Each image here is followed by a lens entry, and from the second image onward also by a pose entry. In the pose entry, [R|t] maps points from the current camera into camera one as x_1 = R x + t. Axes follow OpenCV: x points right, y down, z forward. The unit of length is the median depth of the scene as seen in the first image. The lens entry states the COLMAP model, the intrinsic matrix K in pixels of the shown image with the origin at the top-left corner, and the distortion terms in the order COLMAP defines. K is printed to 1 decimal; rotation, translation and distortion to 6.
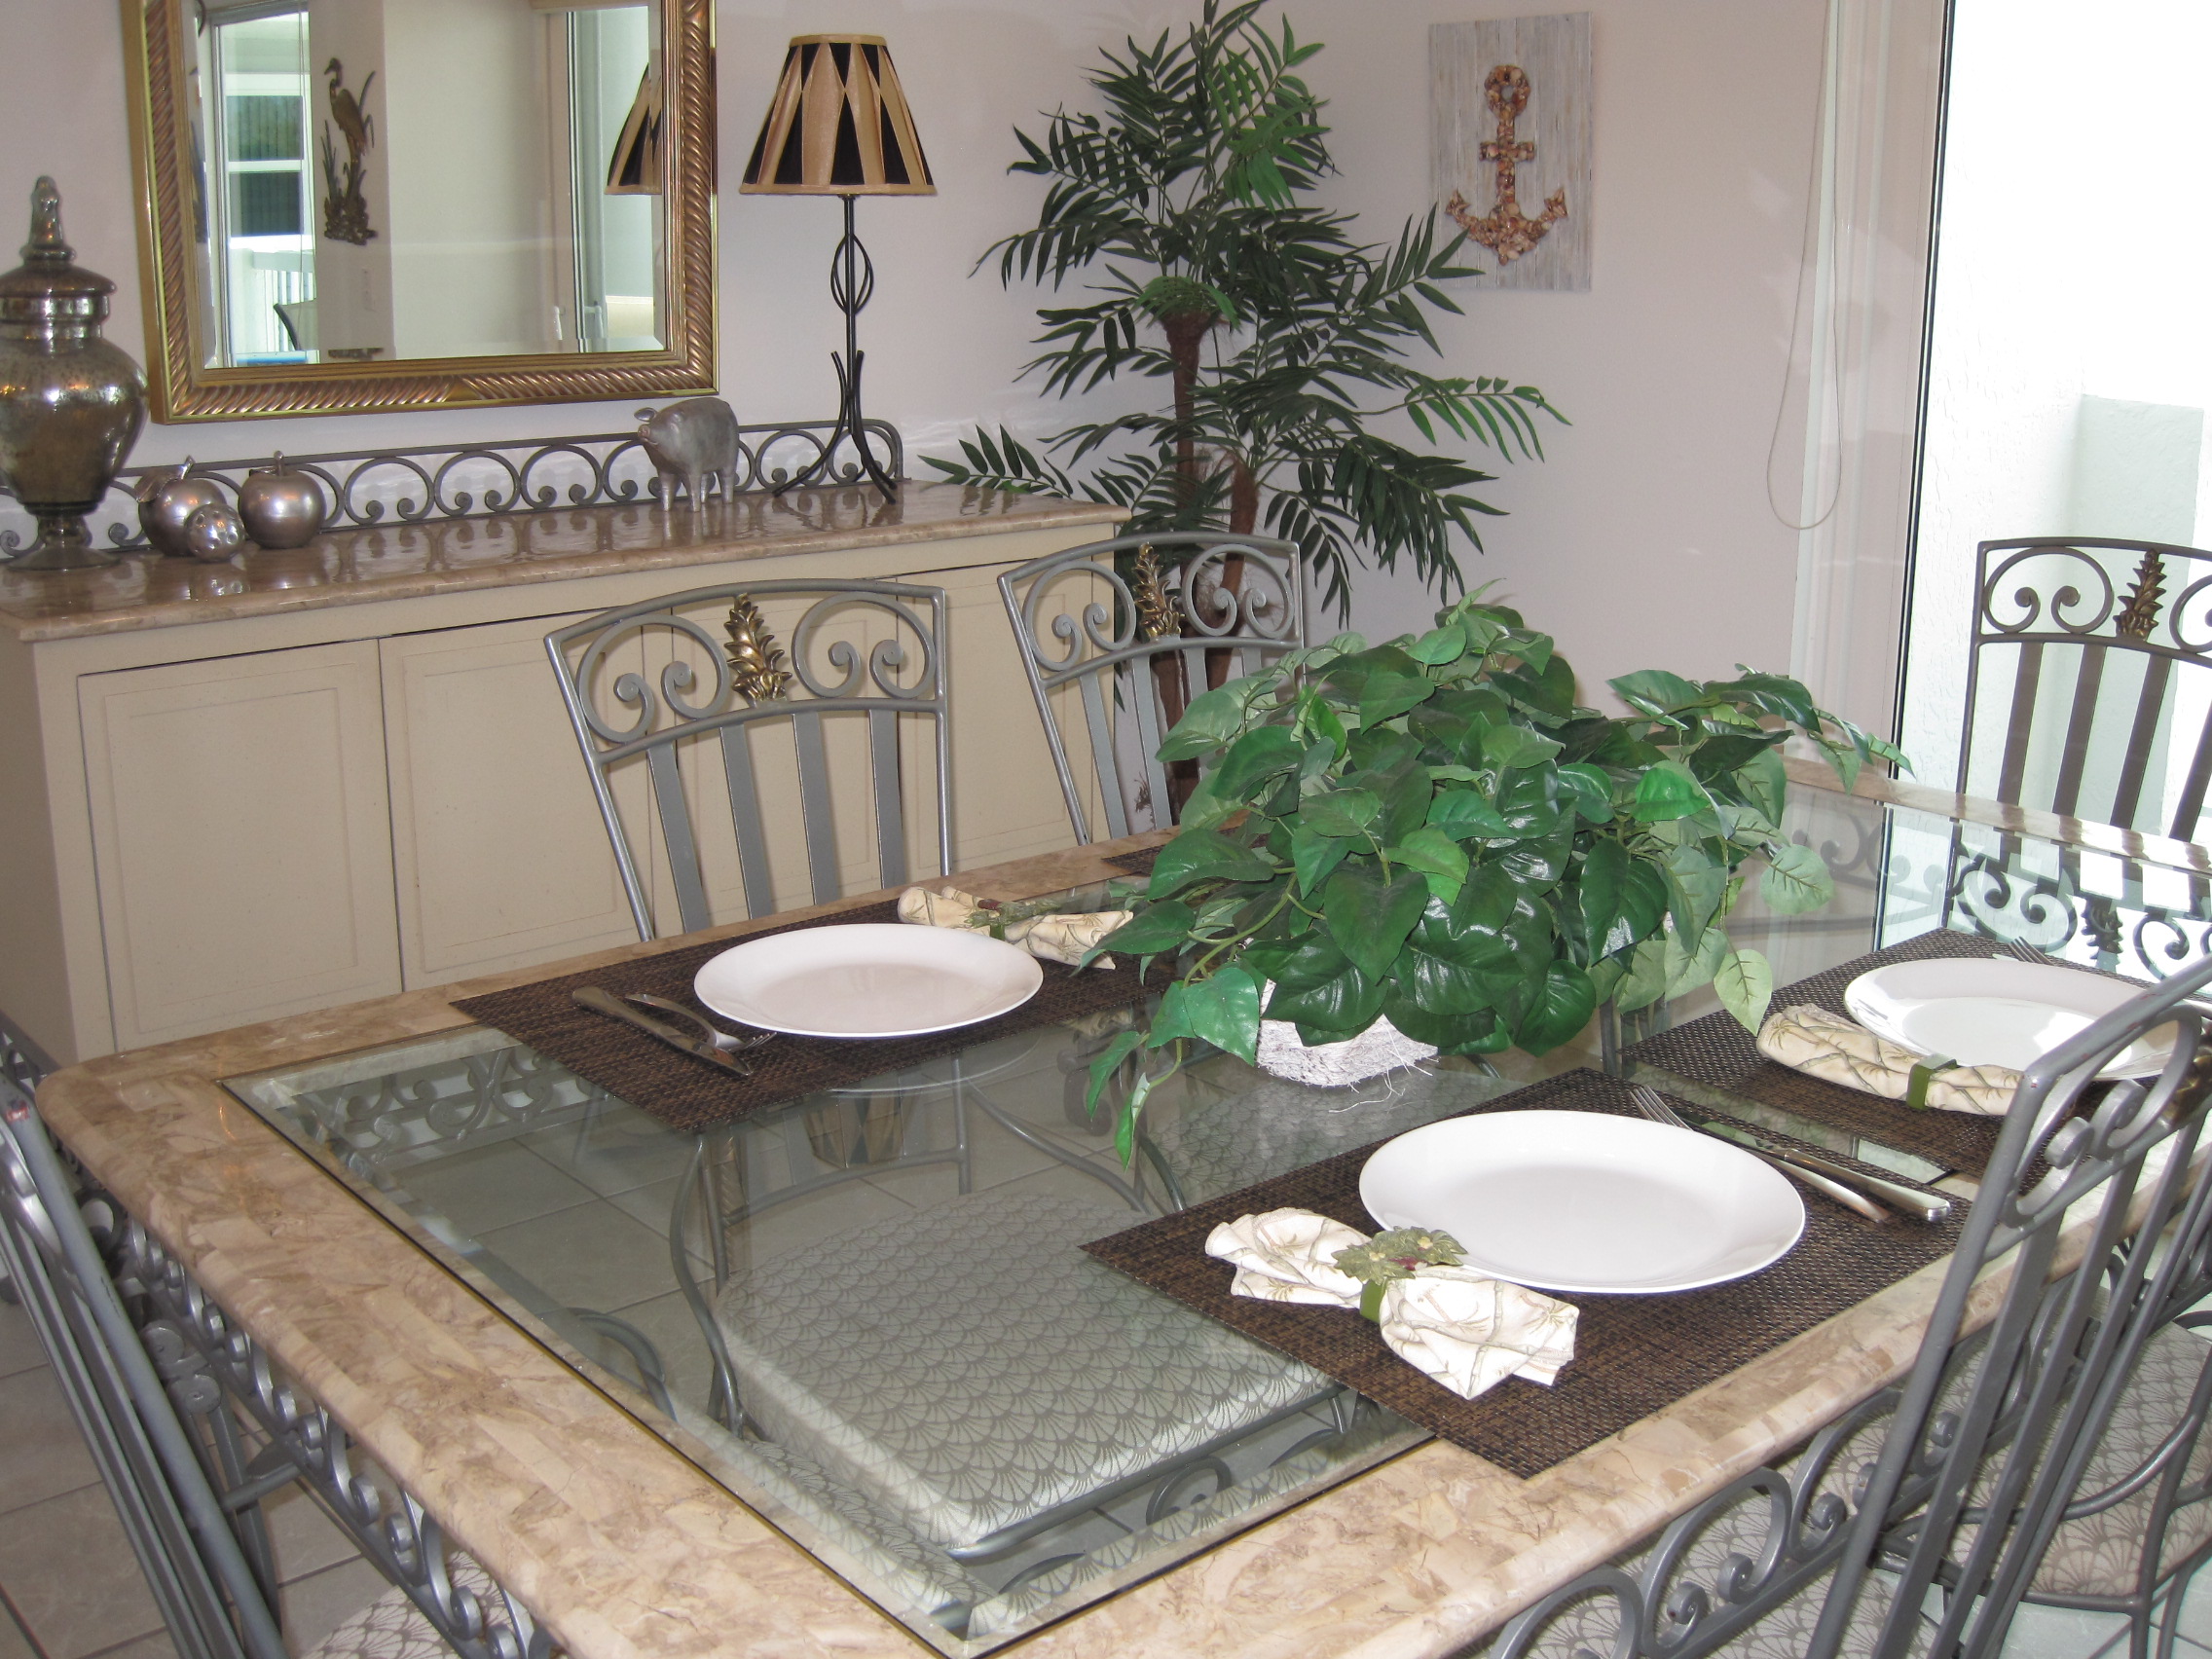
lens RADIAL K [[2285.4, 0, 1121.8], [0, 2285.4, 823.4], [0, 0, 1]] dist [-0.181840, 0.155234]
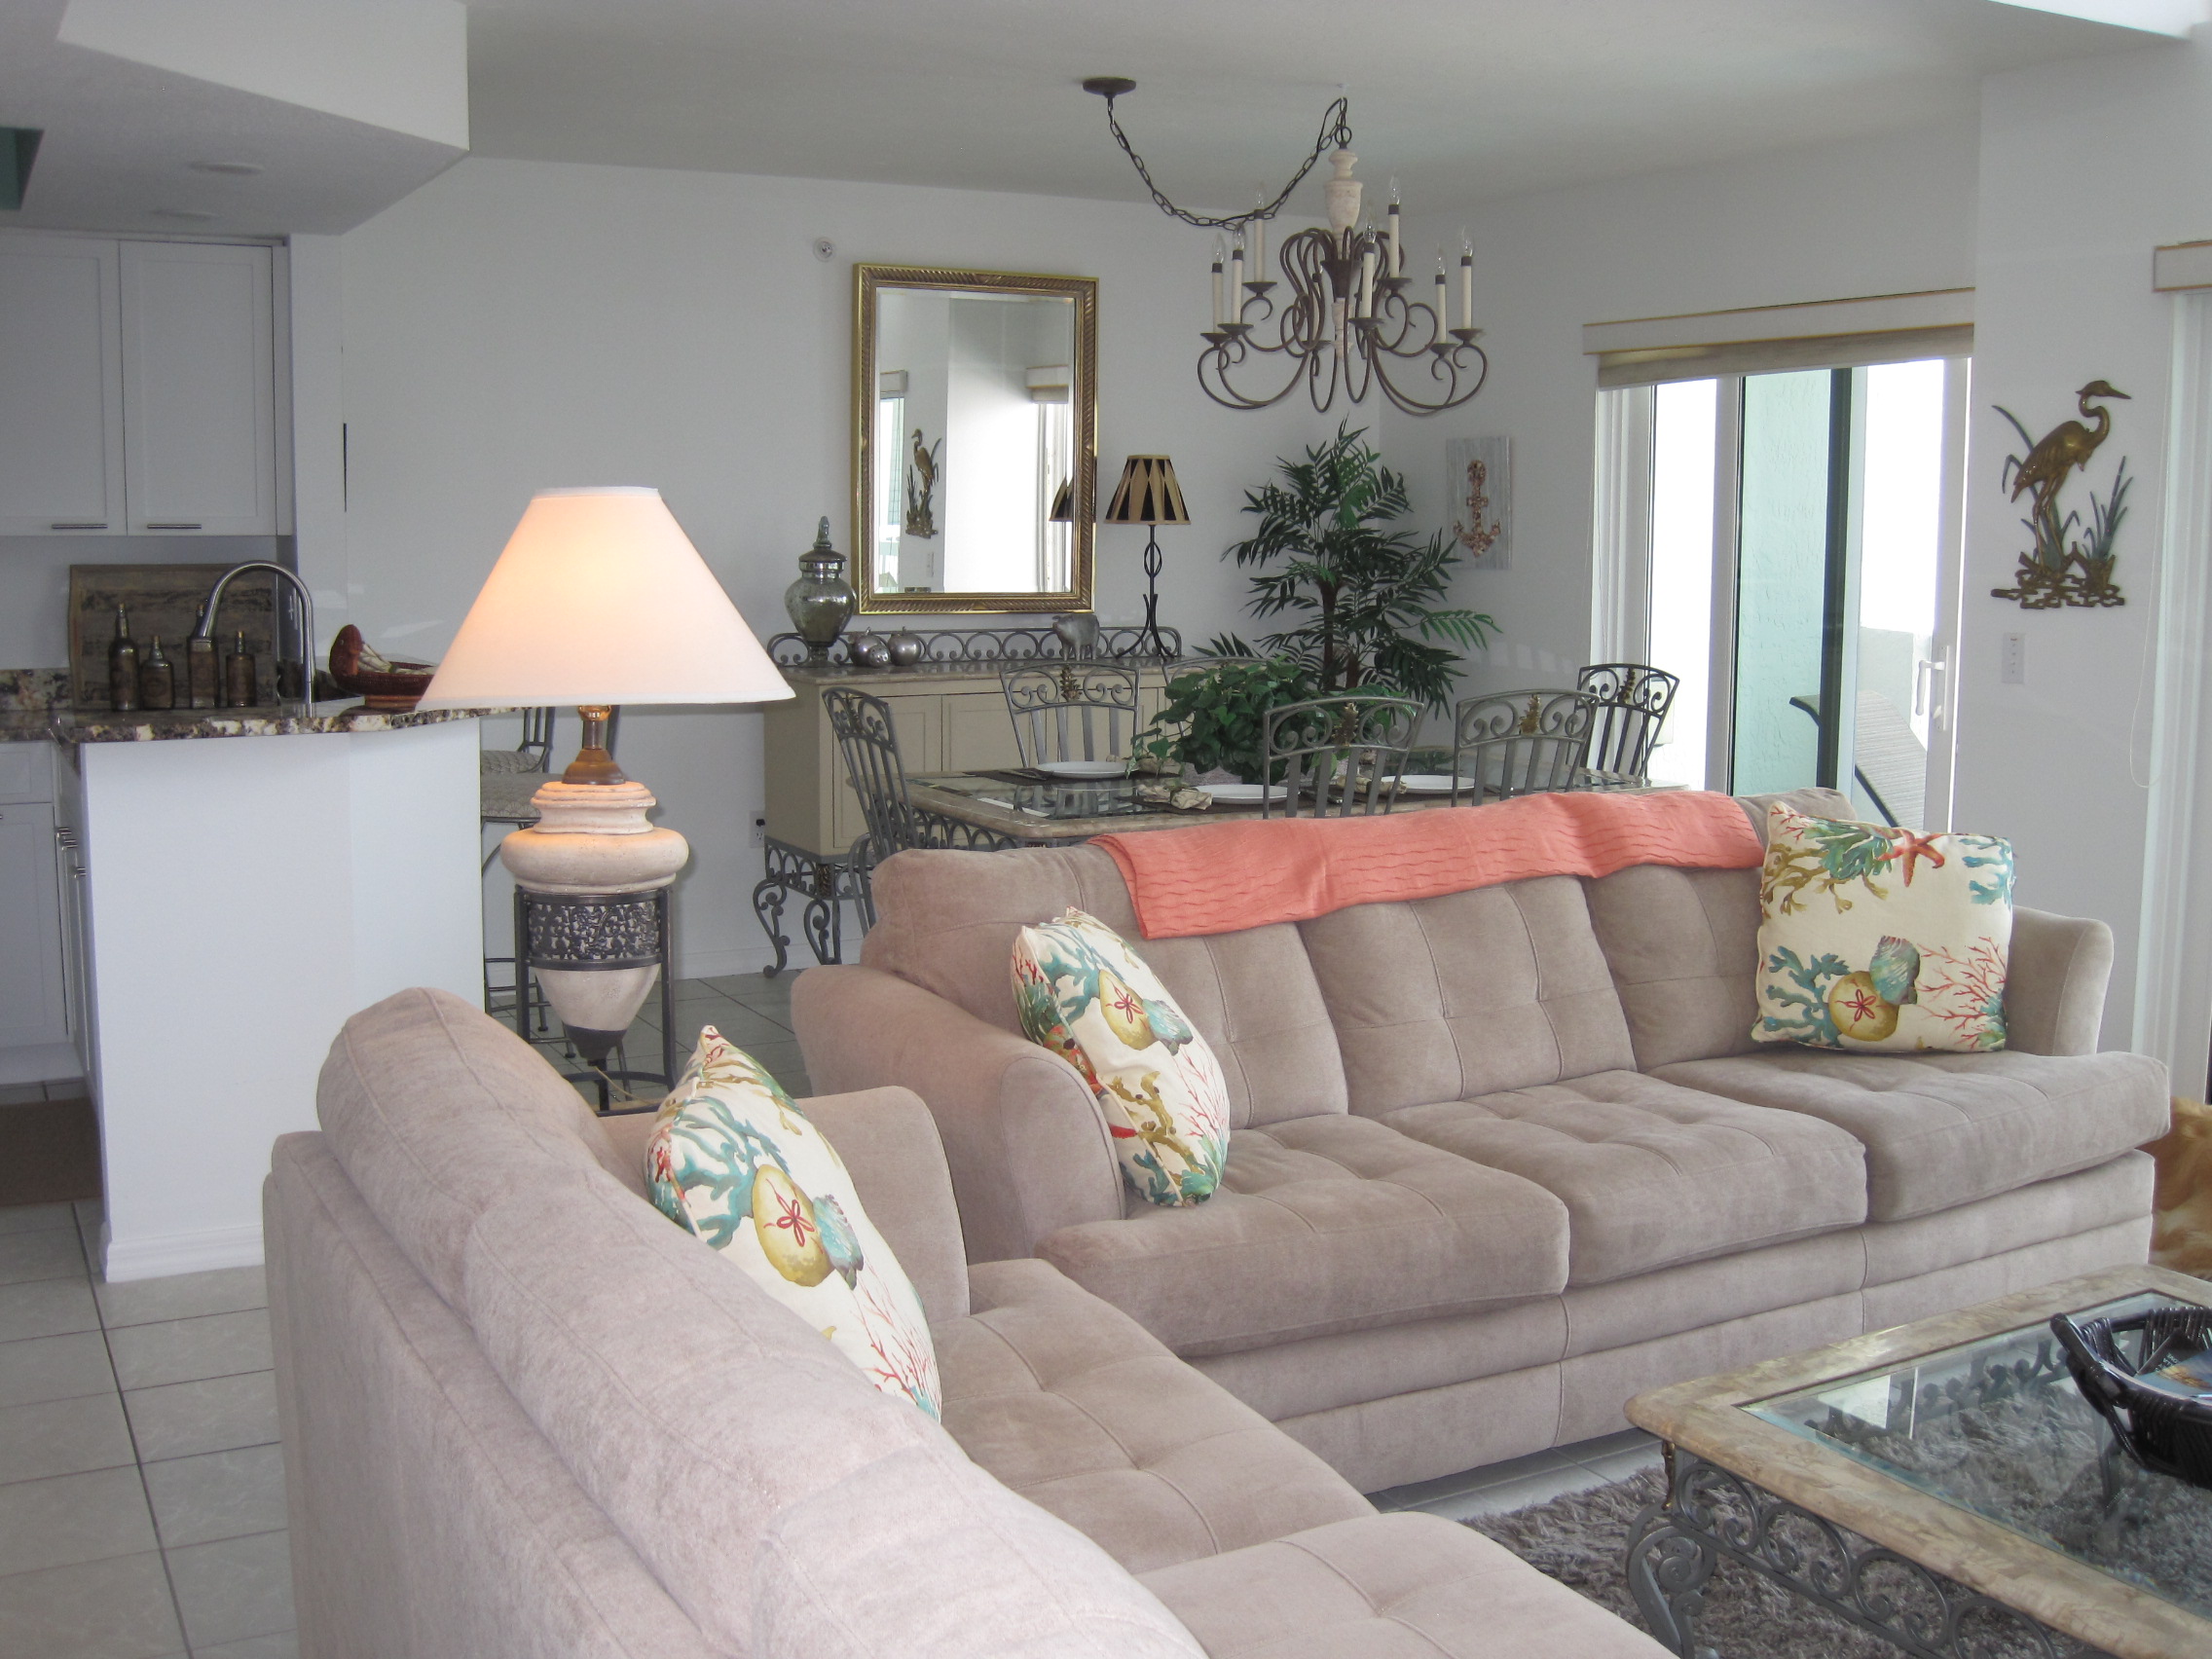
lens RADIAL K [[2285.4, 0, 1121.8], [0, 2285.4, 823.4], [0, 0, 1]] dist [-0.181840, 0.155234]
pose [[0.974956, 0.027879, -0.220645, 0.339464], [-0.055154, 0.991429, -0.118437, 0.271392], [0.215452, 0.127640, 0.968137, -1.105134]]
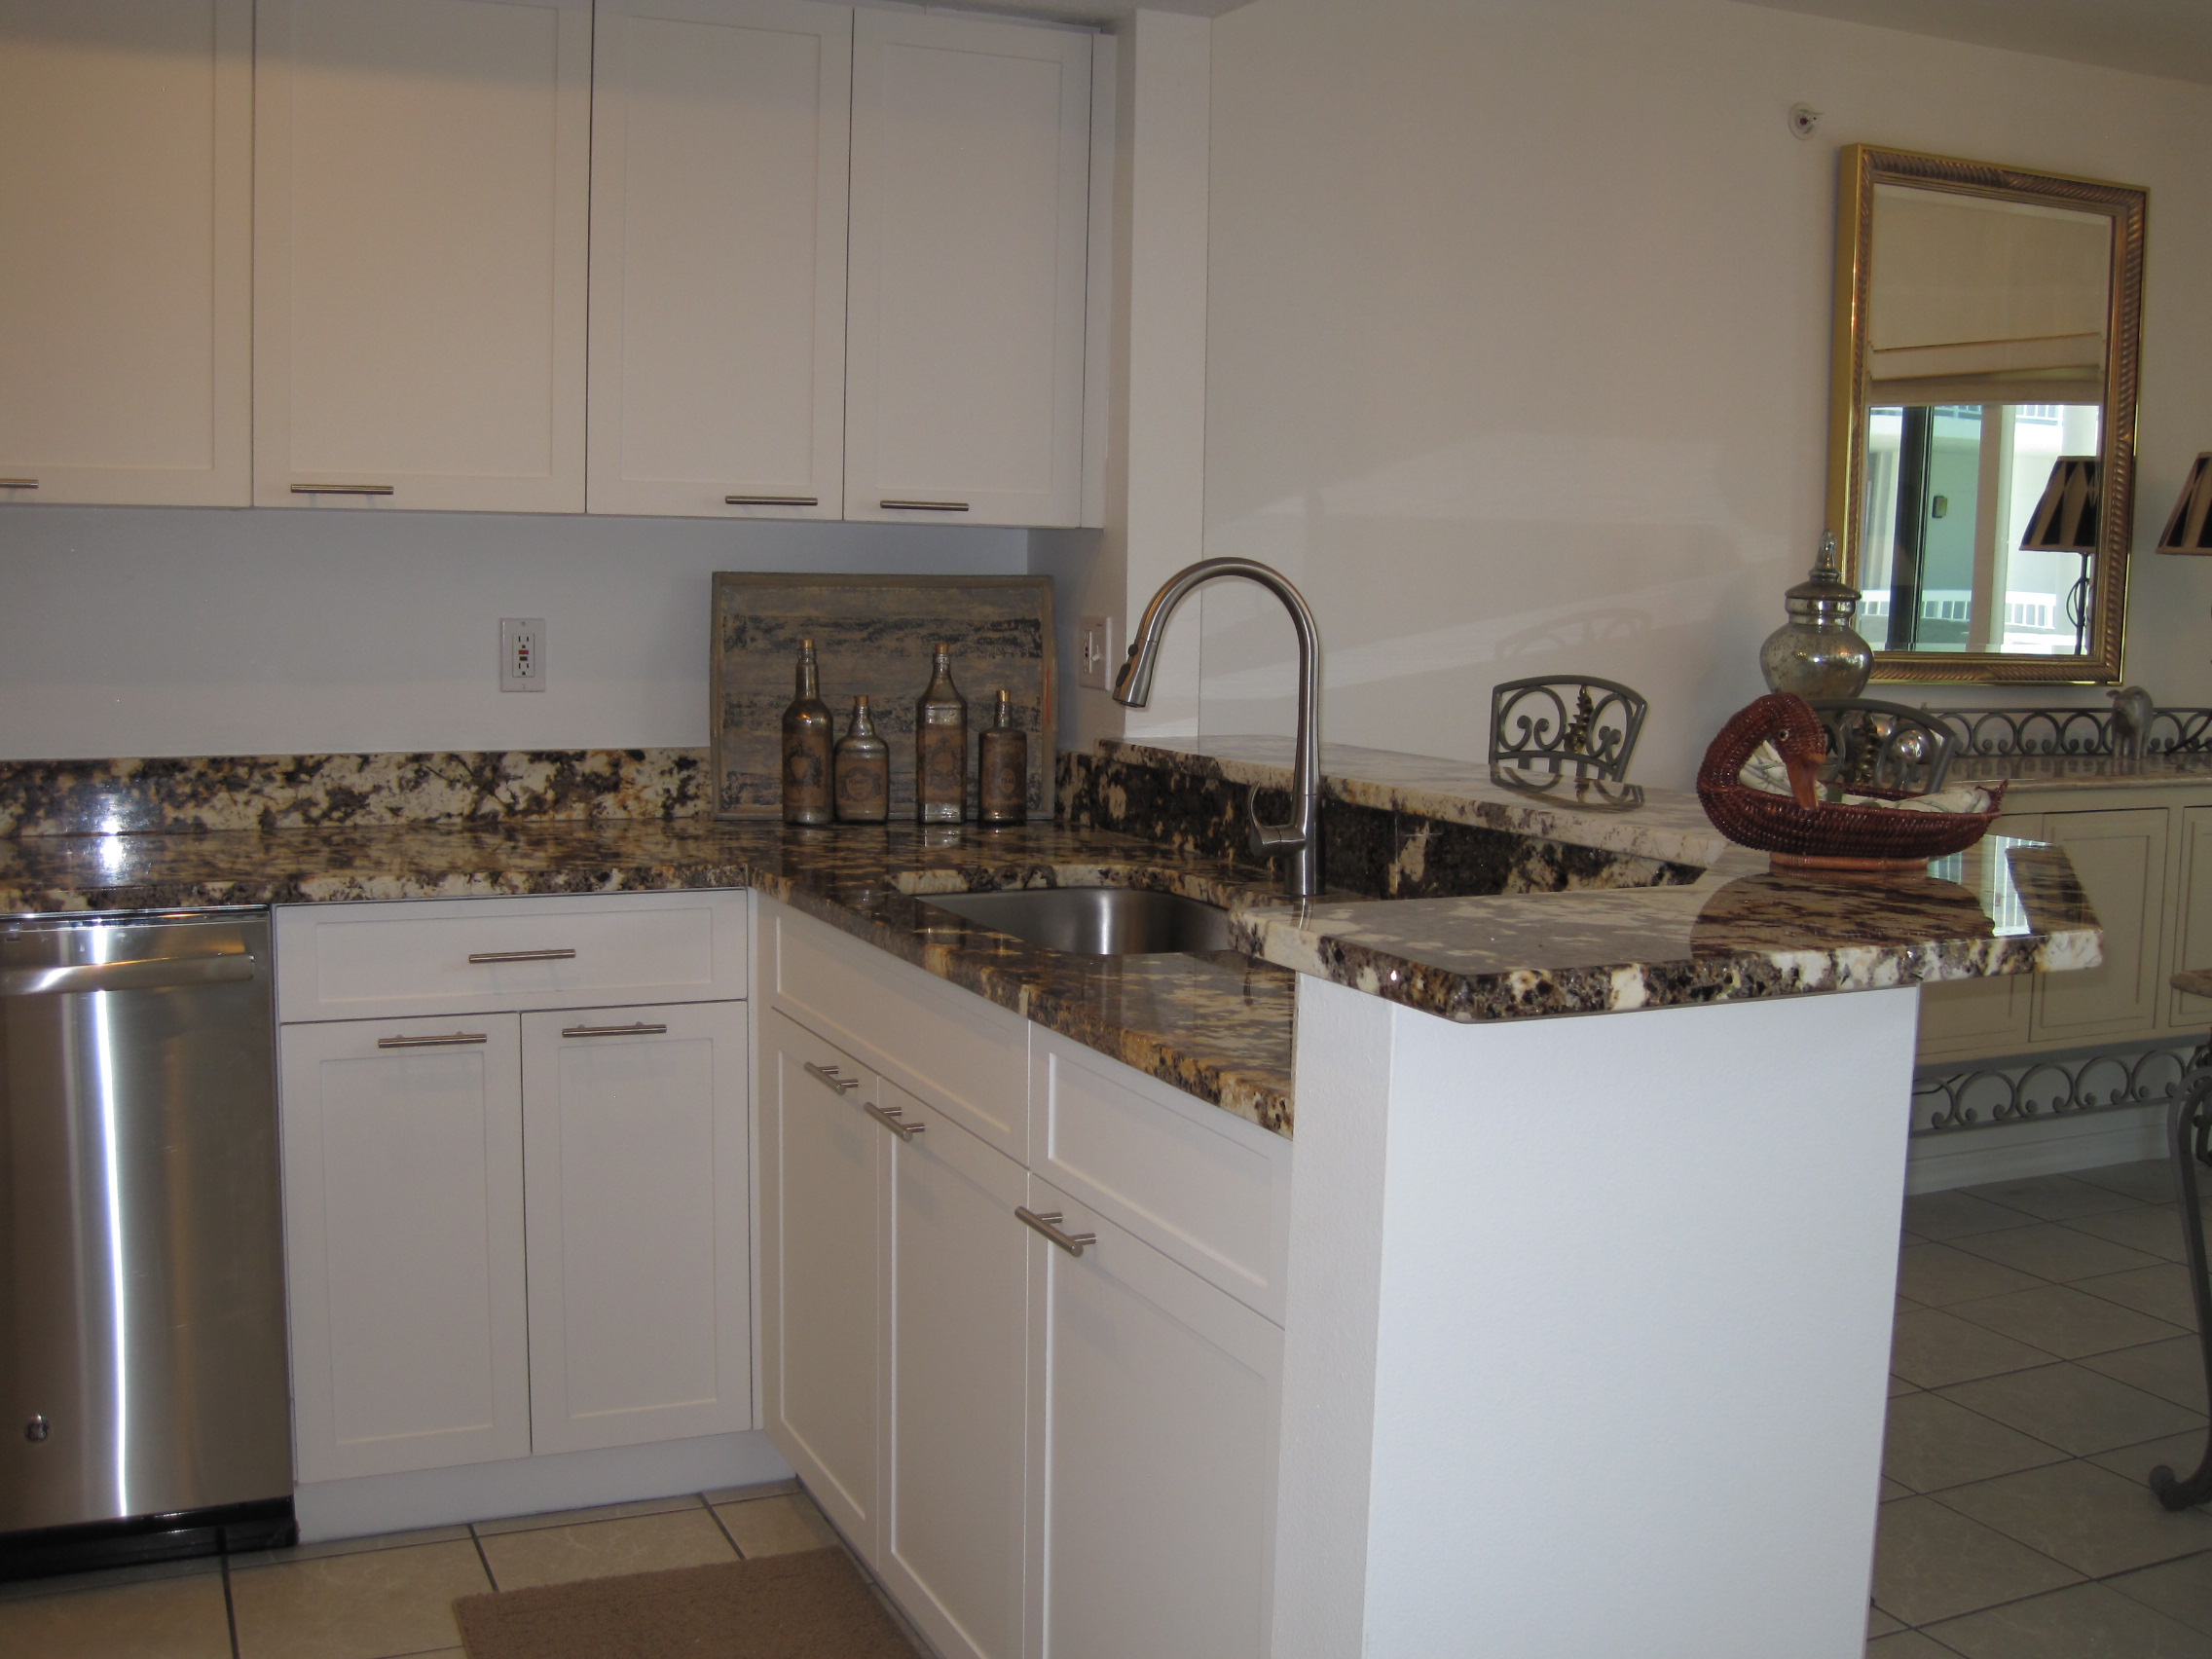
lens RADIAL K [[2285.4, 0, 1121.8], [0, 2285.4, 823.4], [0, 0, 1]] dist [-0.181840, 0.155234]
pose [[0.956072, 0.037300, -0.290748, -0.370440], [-0.081035, 0.986849, -0.139864, 0.154290], [0.281707, 0.157281, 0.946522, -0.543994]]
